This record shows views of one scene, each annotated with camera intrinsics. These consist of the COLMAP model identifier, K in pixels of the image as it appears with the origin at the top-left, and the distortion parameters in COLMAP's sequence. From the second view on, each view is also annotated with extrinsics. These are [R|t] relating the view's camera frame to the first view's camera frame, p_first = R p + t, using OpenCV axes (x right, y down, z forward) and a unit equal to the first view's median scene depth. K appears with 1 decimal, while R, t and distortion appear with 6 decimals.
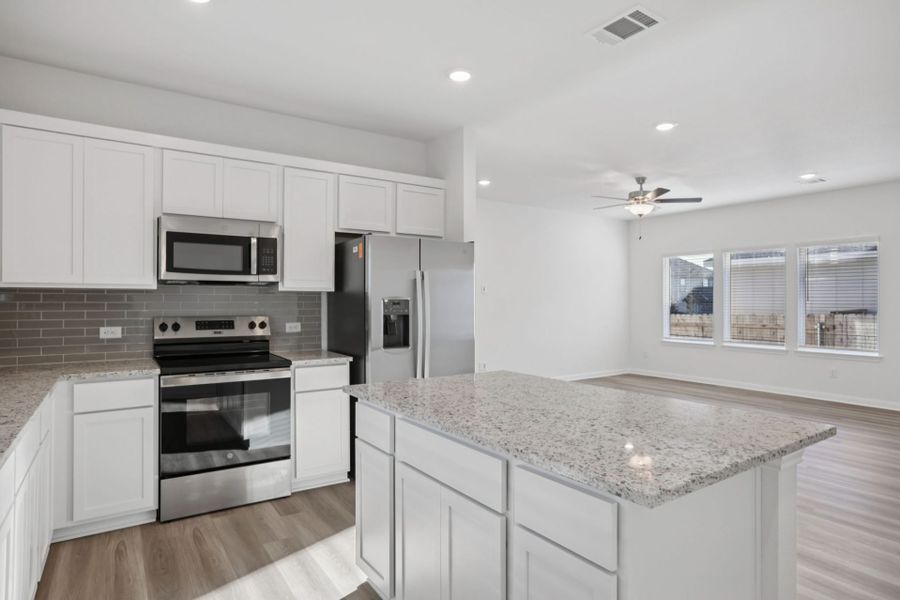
lens RADIAL K [[503.8, 0, 450.0], [0, 503.8, 300.0], [0, 0, 1]] dist [0.003818, 0.001471]
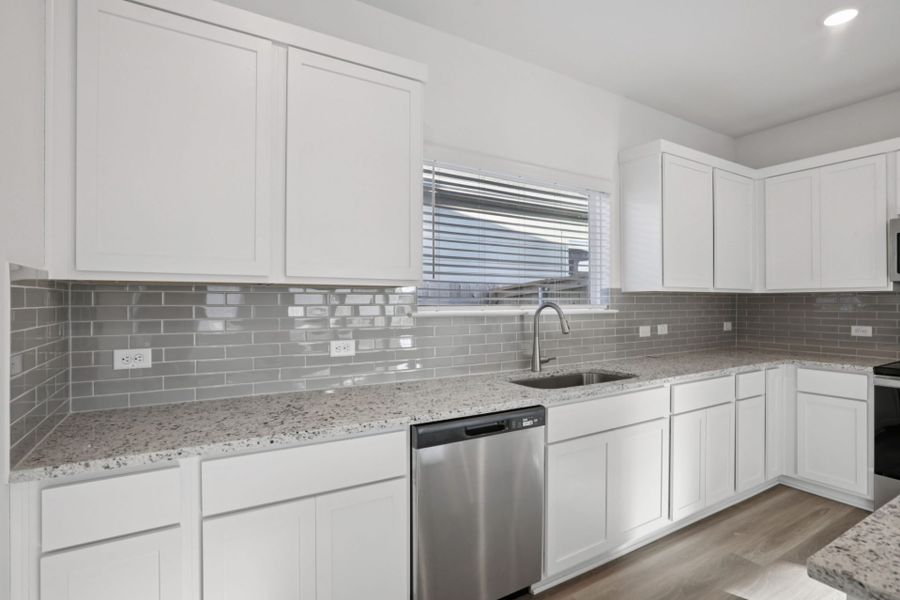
lens RADIAL K [[445.4, 0, 450.0], [0, 445.4, 300.0], [0, 0, 1]] dist [-0.032738, 0.000039]
pose [[-0.056326, -0.006242, -0.998393, 0.387489], [0.001730, 0.999978, -0.006349, 0.000733], [0.998411, -0.002085, -0.056314, 0.182072]]
